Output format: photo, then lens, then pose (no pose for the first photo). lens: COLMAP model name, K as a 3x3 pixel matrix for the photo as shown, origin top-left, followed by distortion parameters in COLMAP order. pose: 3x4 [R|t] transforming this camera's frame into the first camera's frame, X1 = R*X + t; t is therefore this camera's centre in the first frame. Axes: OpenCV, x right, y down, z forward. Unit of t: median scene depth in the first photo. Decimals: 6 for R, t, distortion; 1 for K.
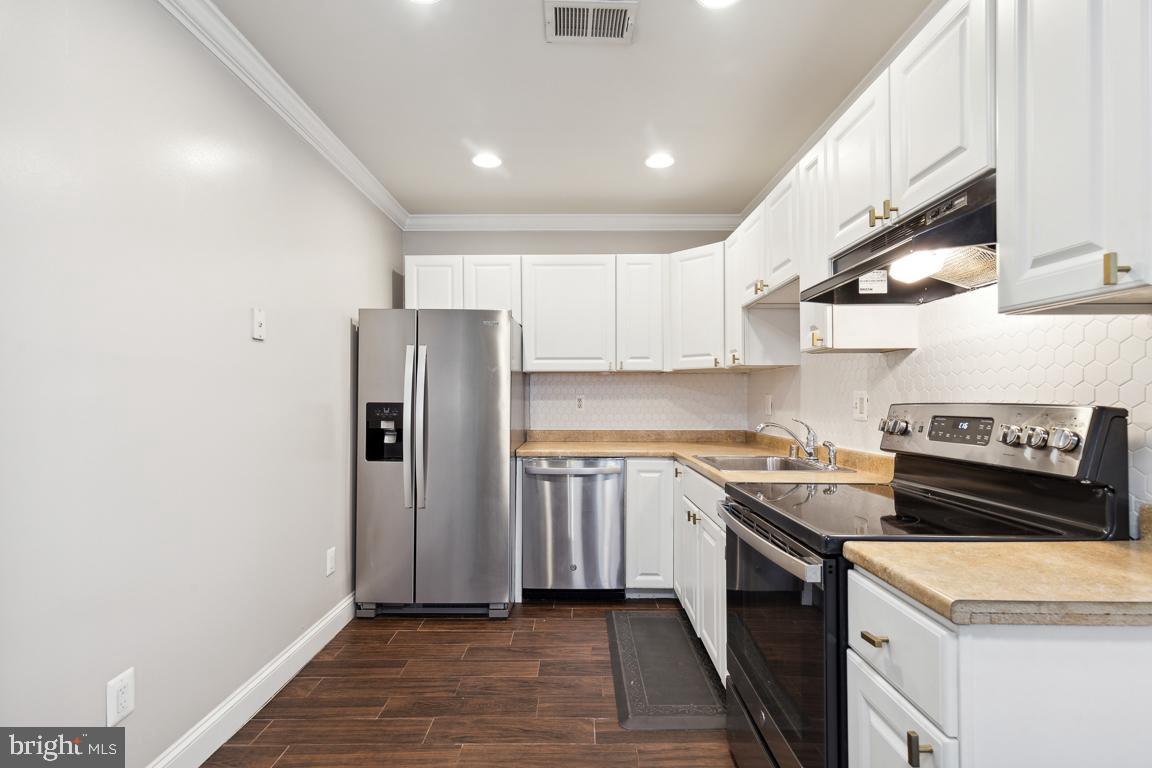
lens RADIAL K [[536.7, 0, 576.4], [0, 536.7, 388.3], [0, 0, 1]] dist [0.010493, -0.000684]
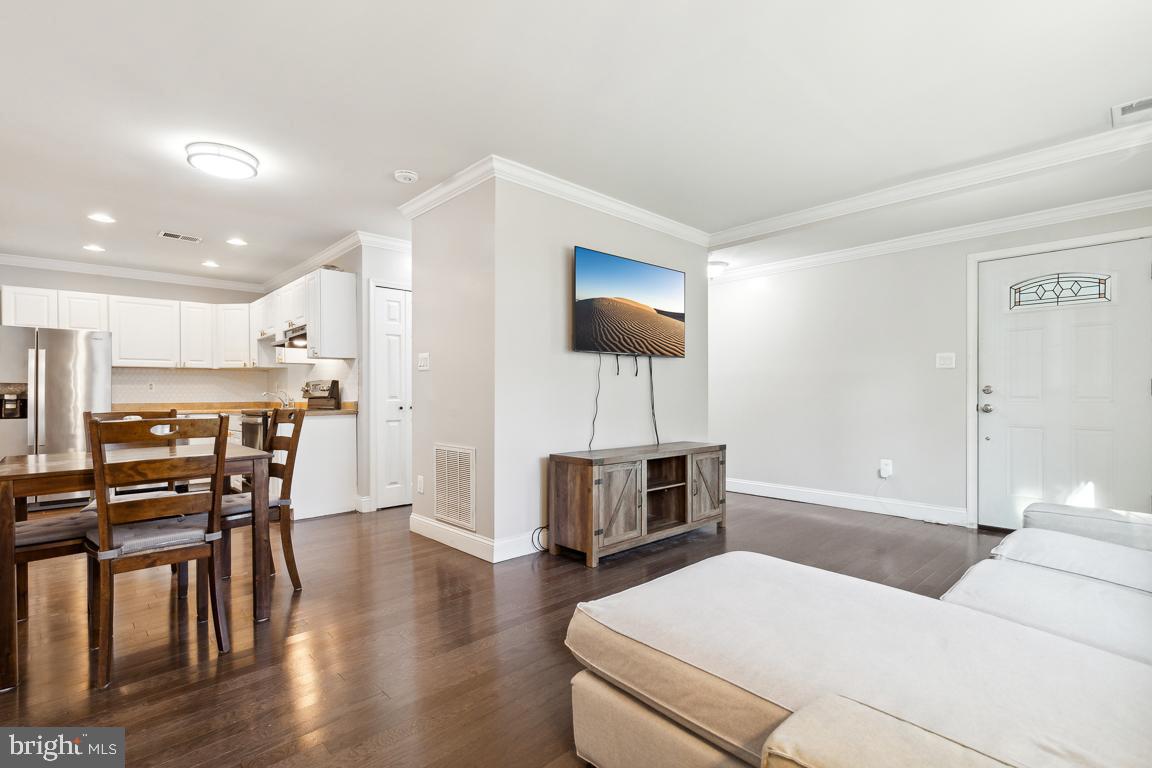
lens RADIAL K [[536.7, 0, 577.7], [0, 536.7, 391.8], [0, 0, 1]] dist [0.010493, -0.000684]
pose [[0.720970, -0.003963, 0.692955, -0.215043], [-0.002905, 0.999958, 0.008741, 0.027877], [-0.692960, -0.008315, 0.720928, -1.190803]]
